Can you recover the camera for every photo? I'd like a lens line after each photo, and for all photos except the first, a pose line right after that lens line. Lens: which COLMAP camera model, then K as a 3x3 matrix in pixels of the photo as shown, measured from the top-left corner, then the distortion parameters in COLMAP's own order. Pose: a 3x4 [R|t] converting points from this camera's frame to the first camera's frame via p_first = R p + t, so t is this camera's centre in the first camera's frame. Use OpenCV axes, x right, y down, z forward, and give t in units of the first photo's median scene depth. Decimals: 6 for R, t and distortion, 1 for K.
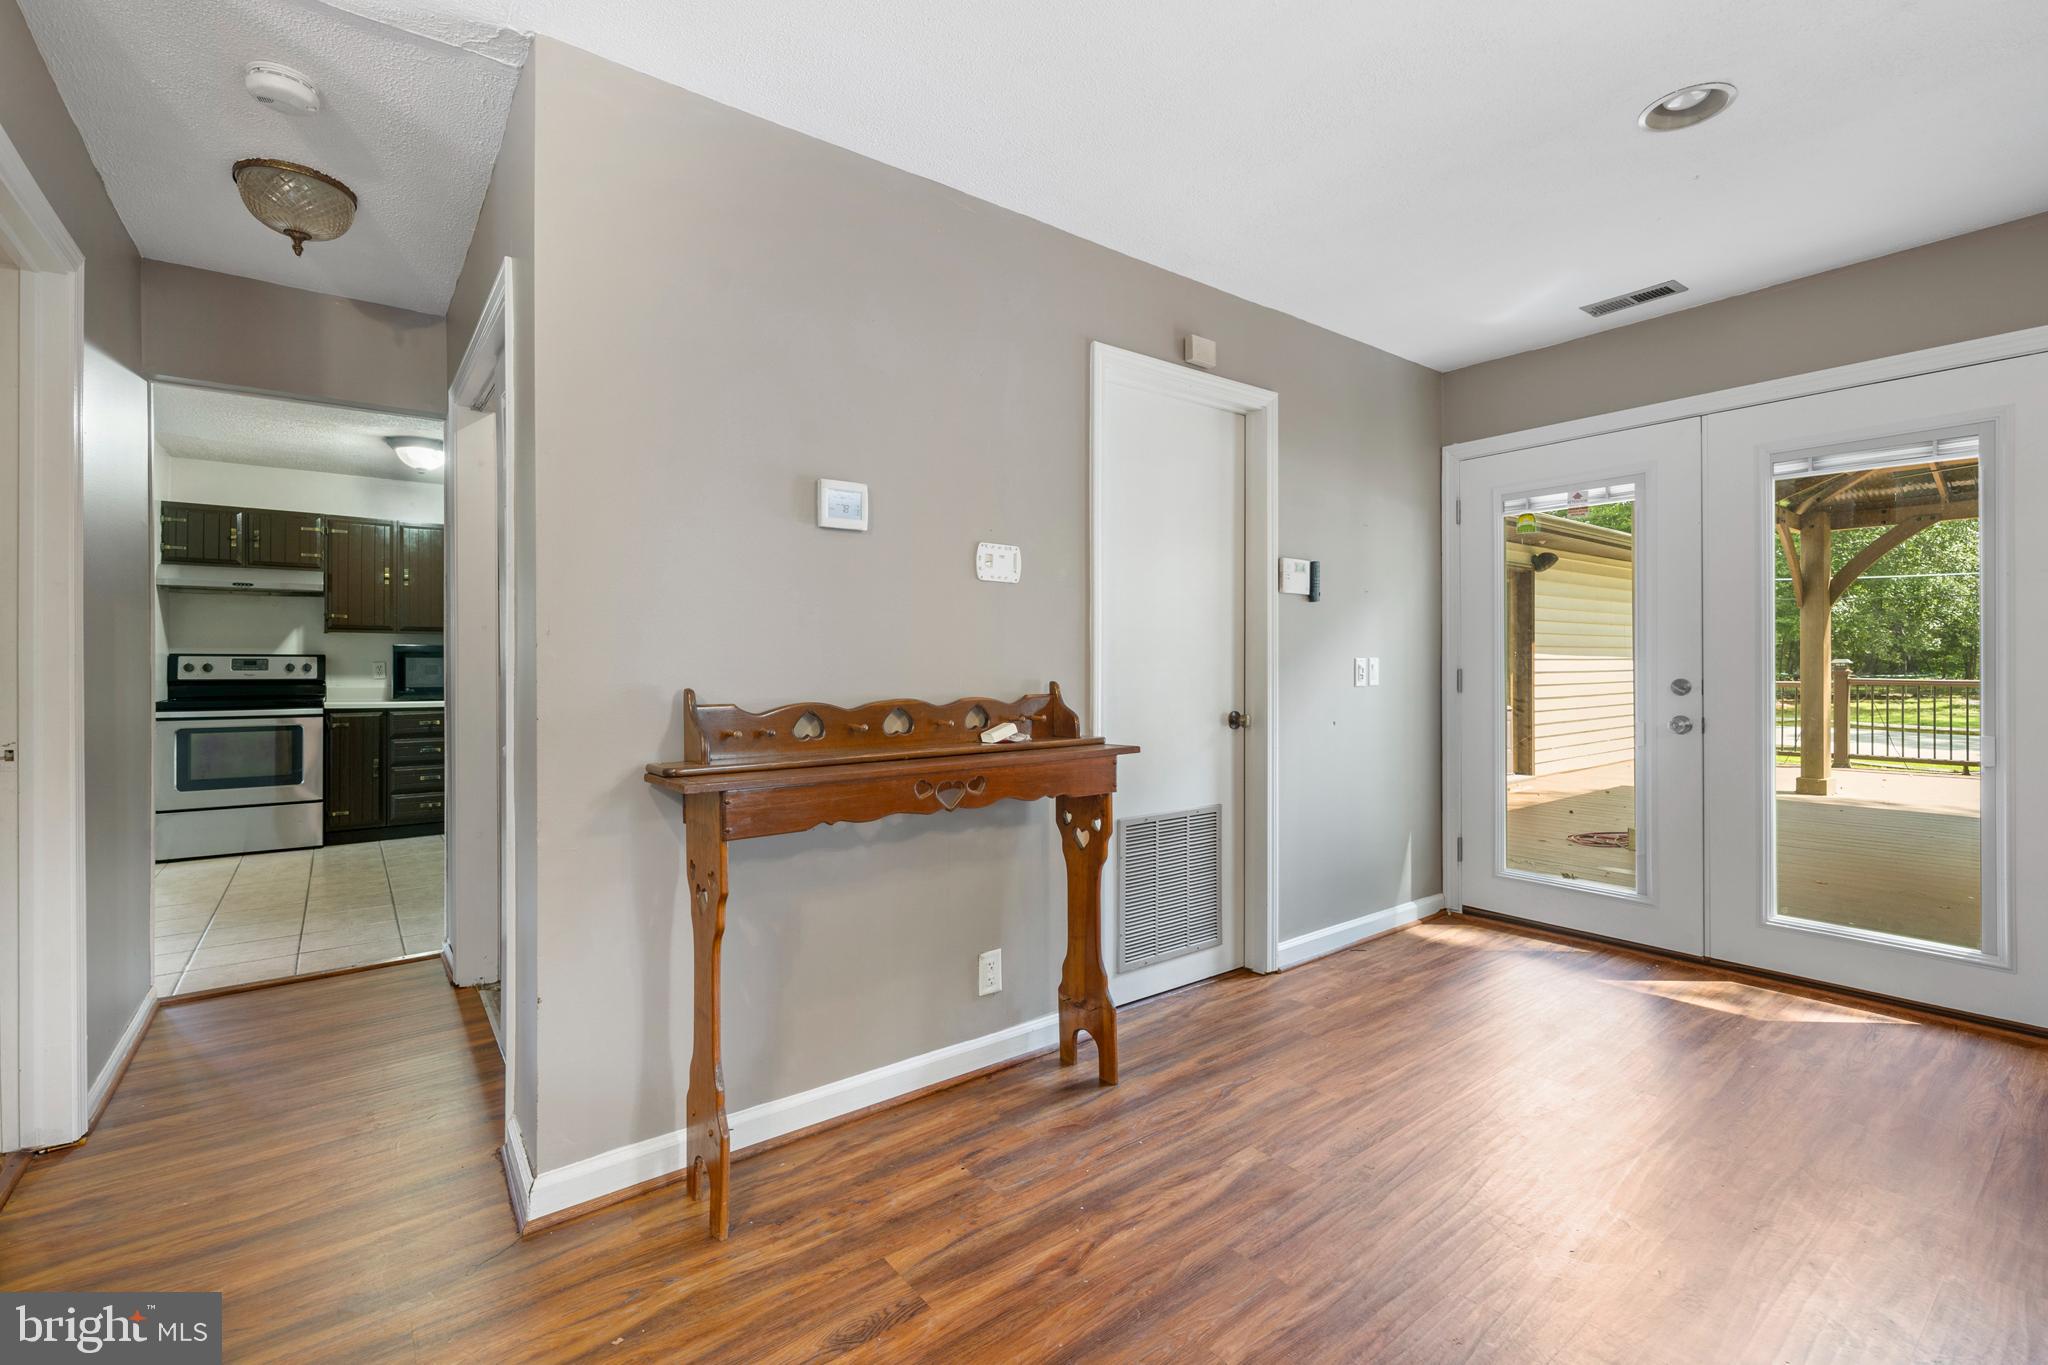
lens RADIAL K [[872.0, 0, 1011.3], [0, 872.0, 667.8], [0, 0, 1]] dist [0.000721, 0.000328]
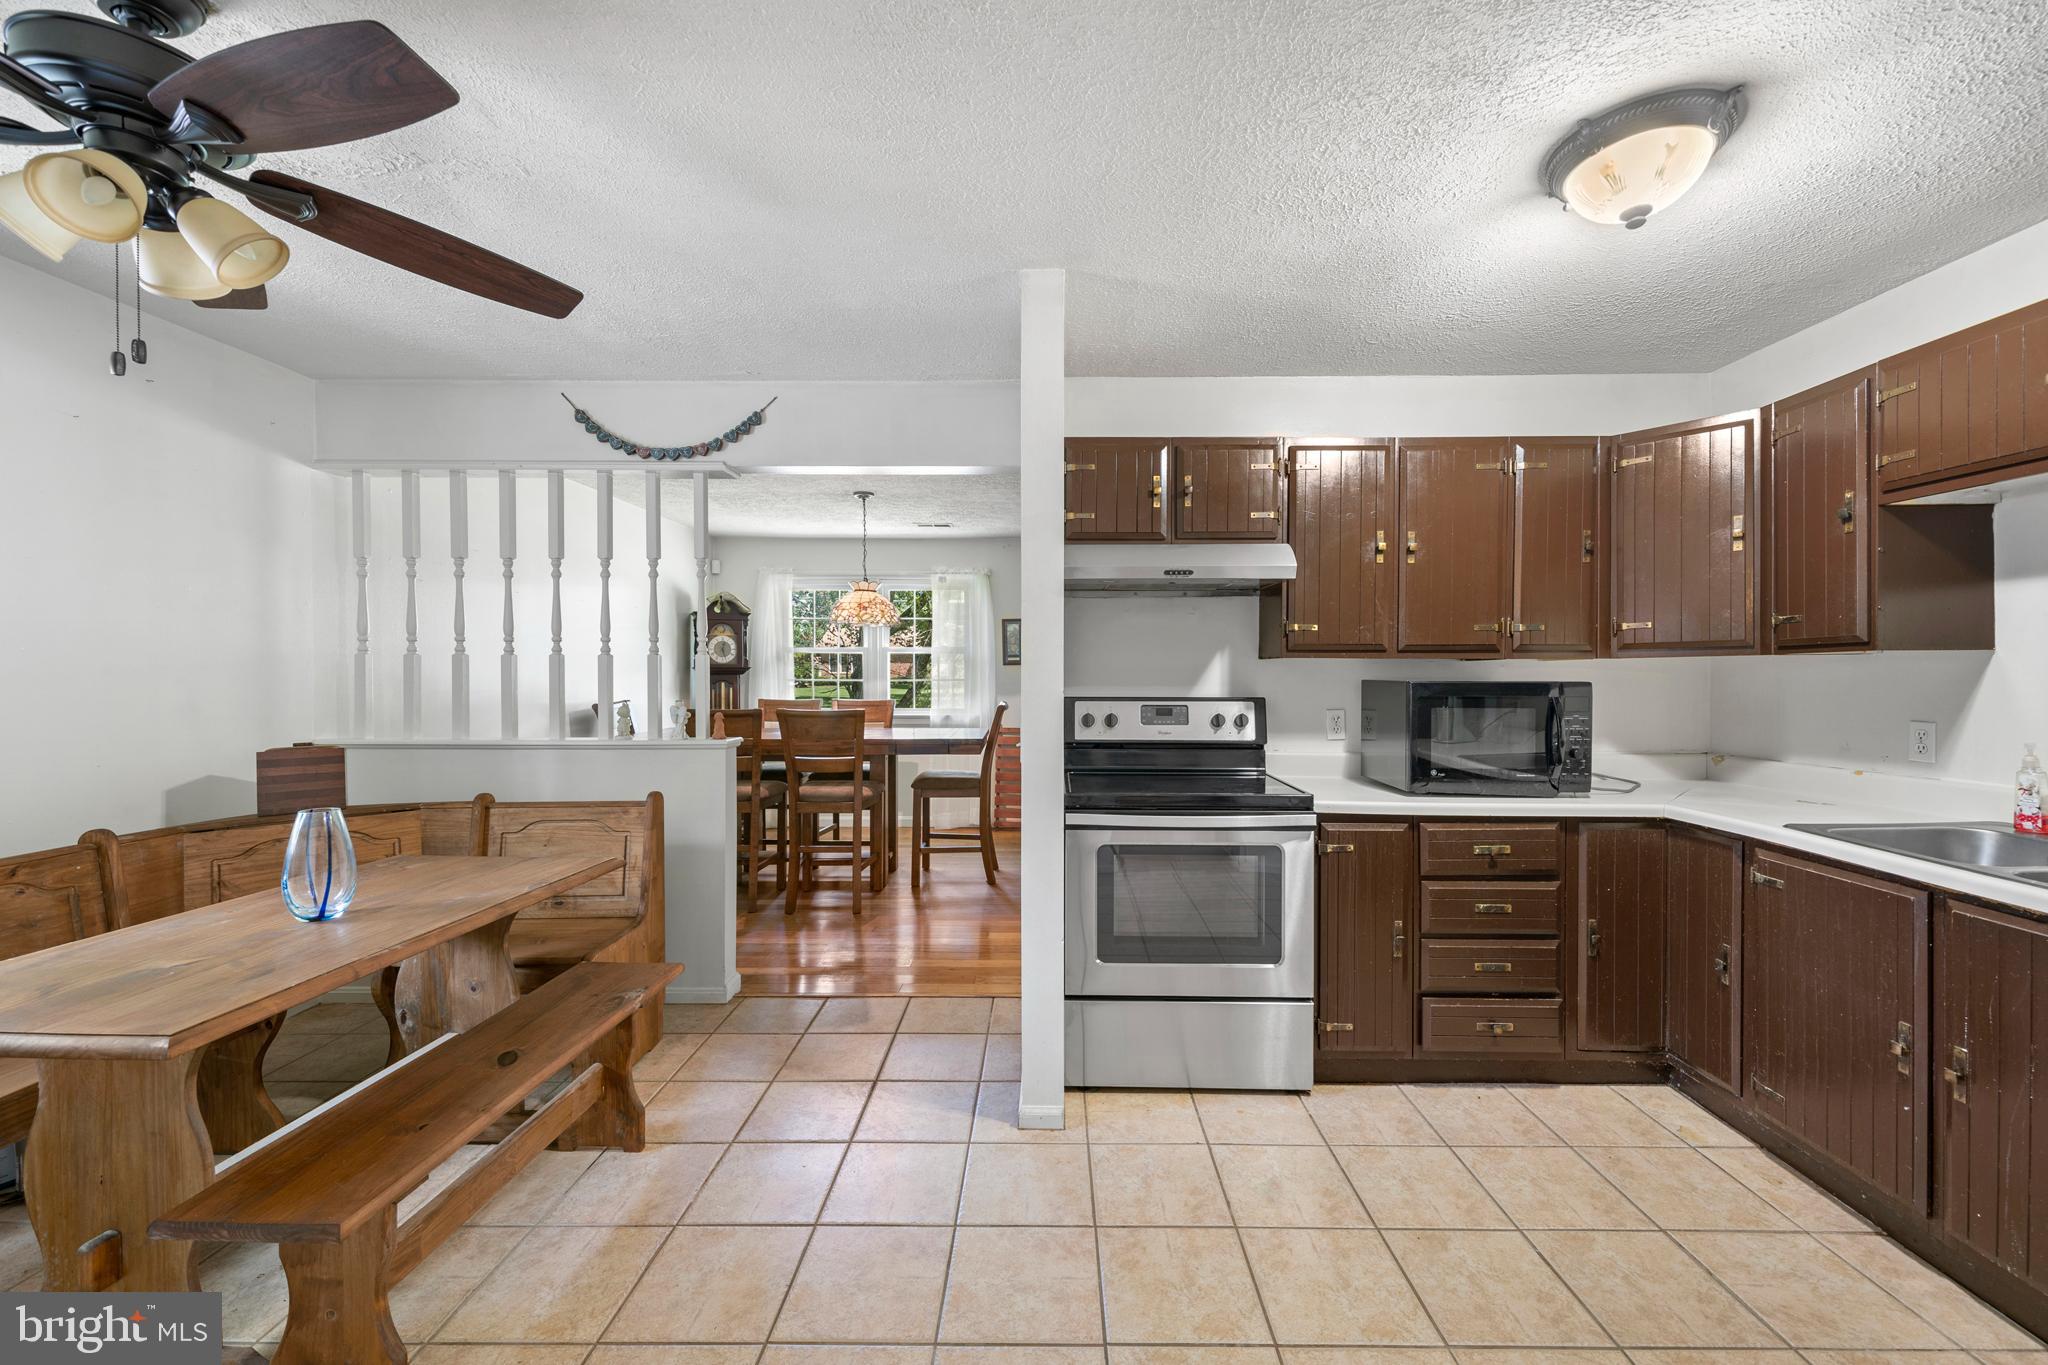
lens RADIAL K [[804.8, 0, 1025.0], [0, 804.8, 679.8], [0, 0, 1]] dist [0.003411, 0.000238]
pose [[0.785678, 0.008821, -0.618573, -0.613476], [-0.002036, 0.999930, 0.011674, -0.033362], [0.618633, -0.007913, 0.785640, 0.521155]]
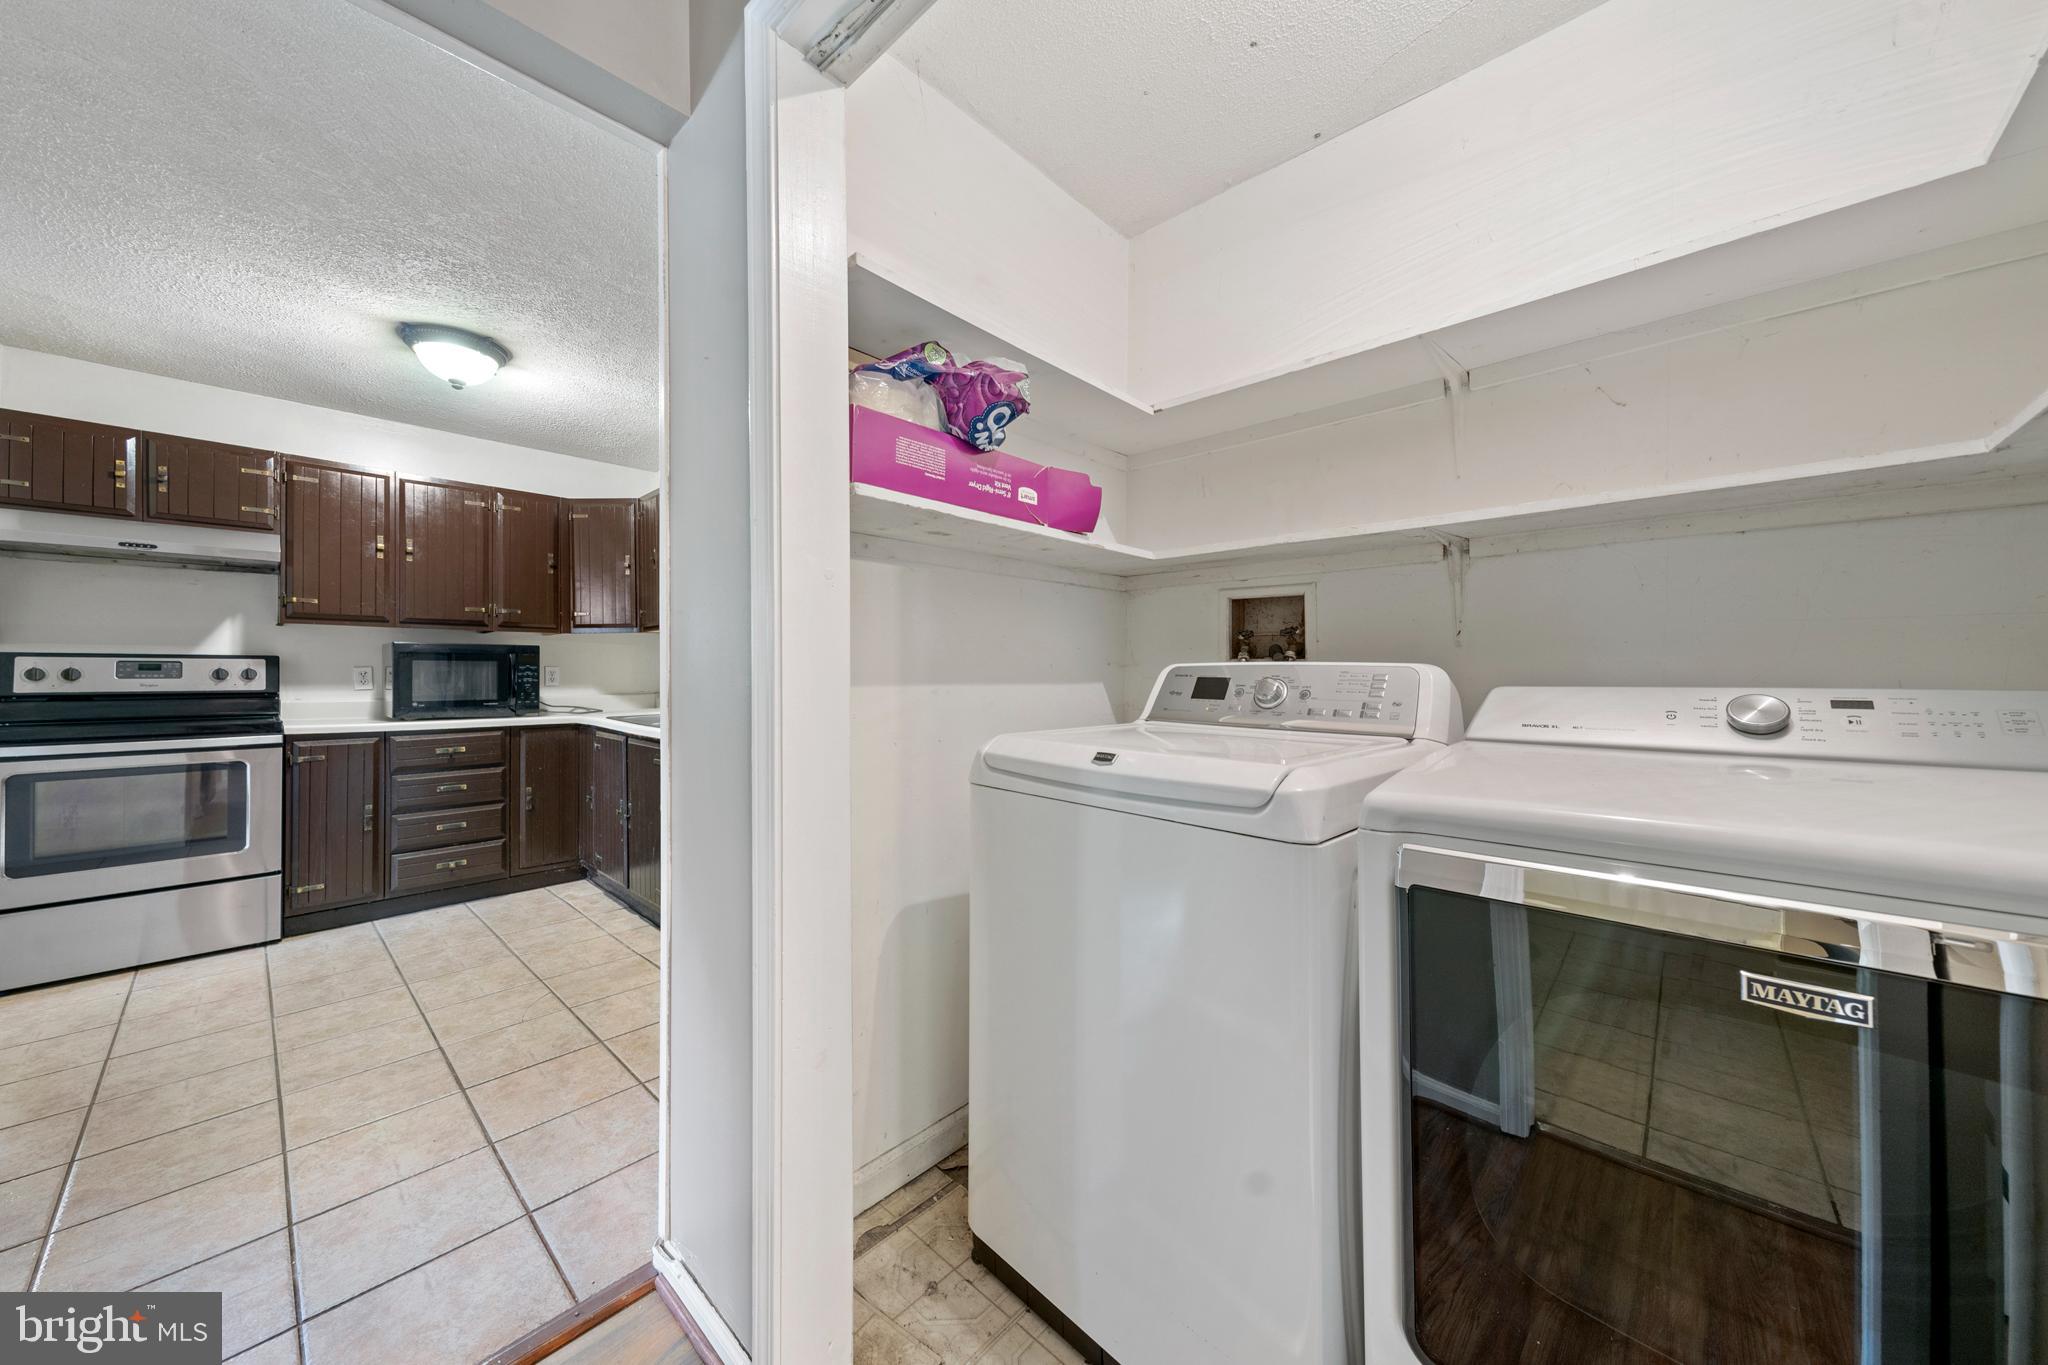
lens RADIAL K [[706.5, 0, 1038.4], [0, 706.5, 673.2], [0, 0, 1]] dist [-0.001399, -0.000426]
pose [[0.981931, -0.000787, 0.189238, -0.307593], [0.001322, 0.999995, -0.002699, 0.001290], [-0.189235, 0.002900, 0.981928, 0.343419]]
